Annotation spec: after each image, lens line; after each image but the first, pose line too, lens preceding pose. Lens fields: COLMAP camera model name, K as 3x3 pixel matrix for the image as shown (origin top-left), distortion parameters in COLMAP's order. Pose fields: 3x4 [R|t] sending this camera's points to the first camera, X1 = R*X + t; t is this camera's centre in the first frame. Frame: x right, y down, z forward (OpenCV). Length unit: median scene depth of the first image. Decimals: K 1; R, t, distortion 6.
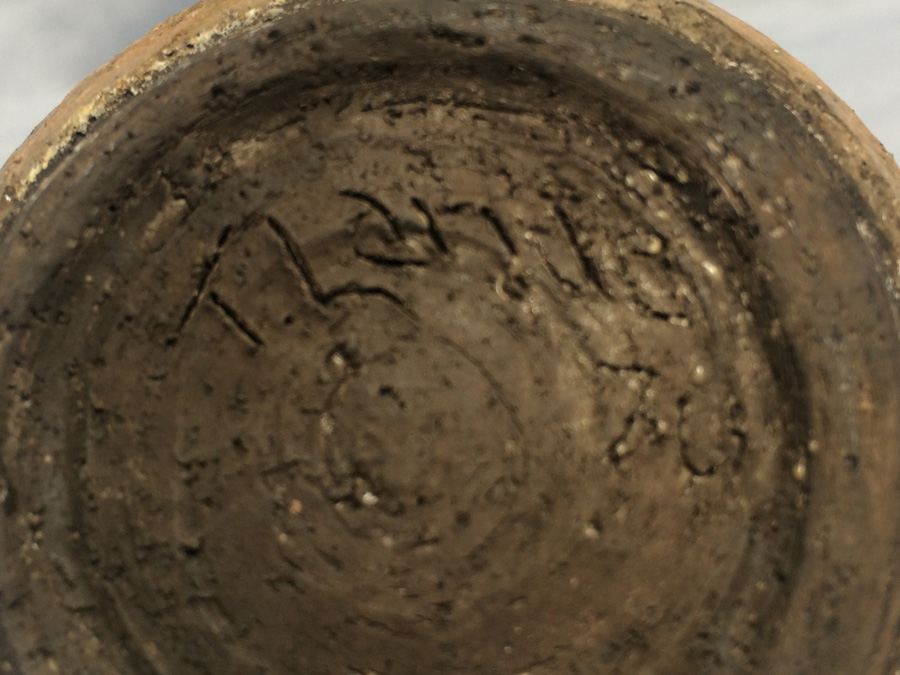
lens RADIAL K [[1166.7, 0, 450.0], [0, 1166.7, 337.5], [0, 0, 1]] dist [0.006761, 0.032701]
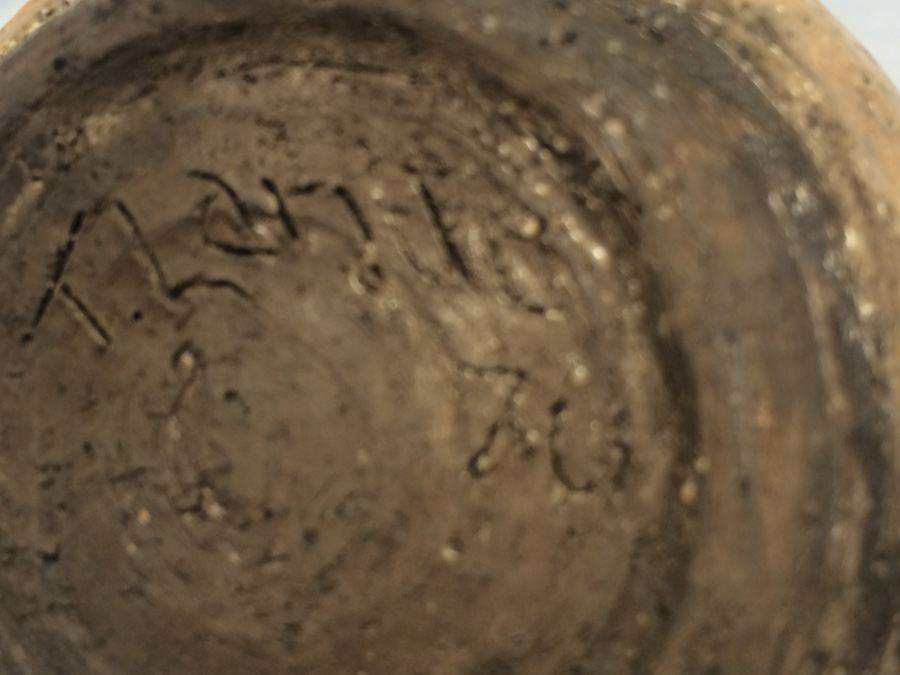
lens RADIAL K [[1166.7, 0, 450.0], [0, 1166.7, 337.5], [0, 0, 1]] dist [0.006761, 0.032701]
pose [[0.981729, -0.001124, -0.190283, 0.286092], [0.025035, 0.992053, 0.123305, -0.107060], [0.188632, -0.125816, 0.973955, 0.142038]]
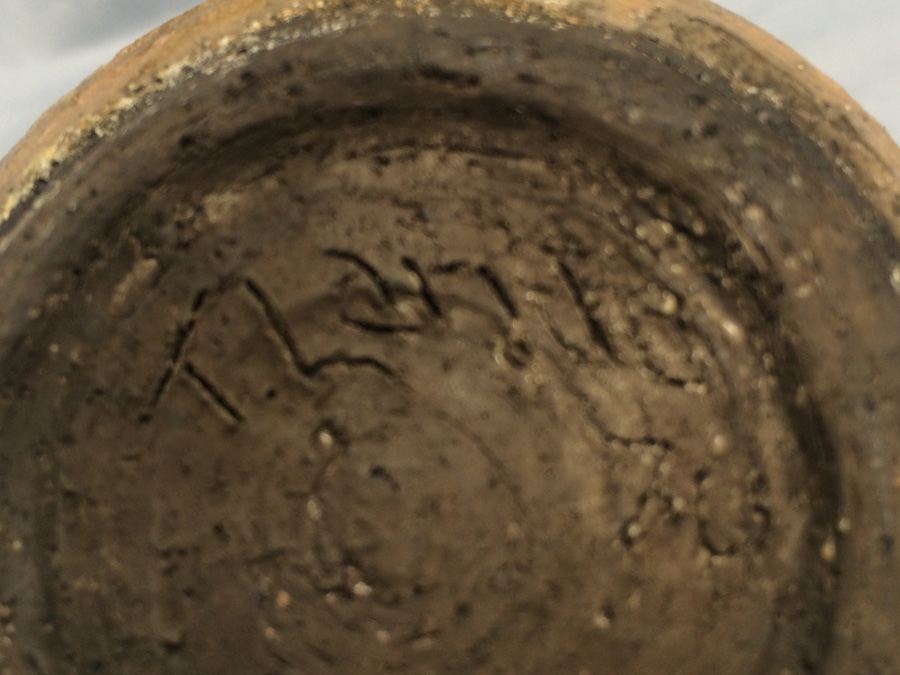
lens RADIAL K [[1166.7, 0, 450.0], [0, 1166.7, 337.5], [0, 0, 1]] dist [0.006761, 0.032701]
pose [[0.999749, -0.018858, -0.012107, 0.015199], [0.019556, 0.997987, 0.060325, -0.113374], [0.010945, -0.060547, 0.998105, 0.086658]]
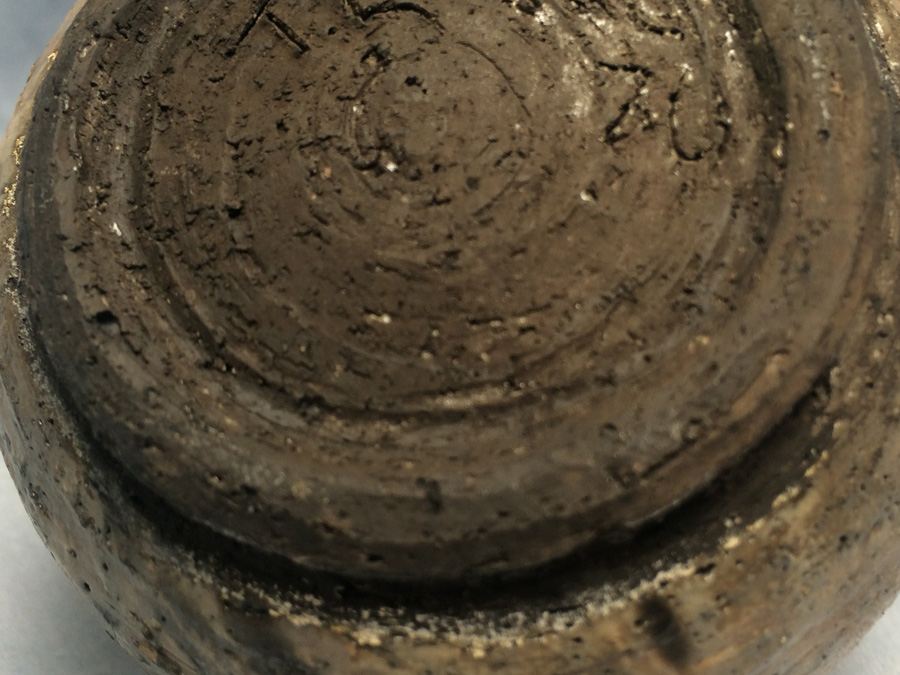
lens RADIAL K [[1166.7, 0, 450.0], [0, 1166.7, 337.5], [0, 0, 1]] dist [0.006761, 0.032701]
pose [[0.996684, 0.033309, -0.074237, 0.075656], [-0.045923, 0.983444, -0.175297, 0.487562], [0.067169, 0.178125, 0.981713, -0.076113]]
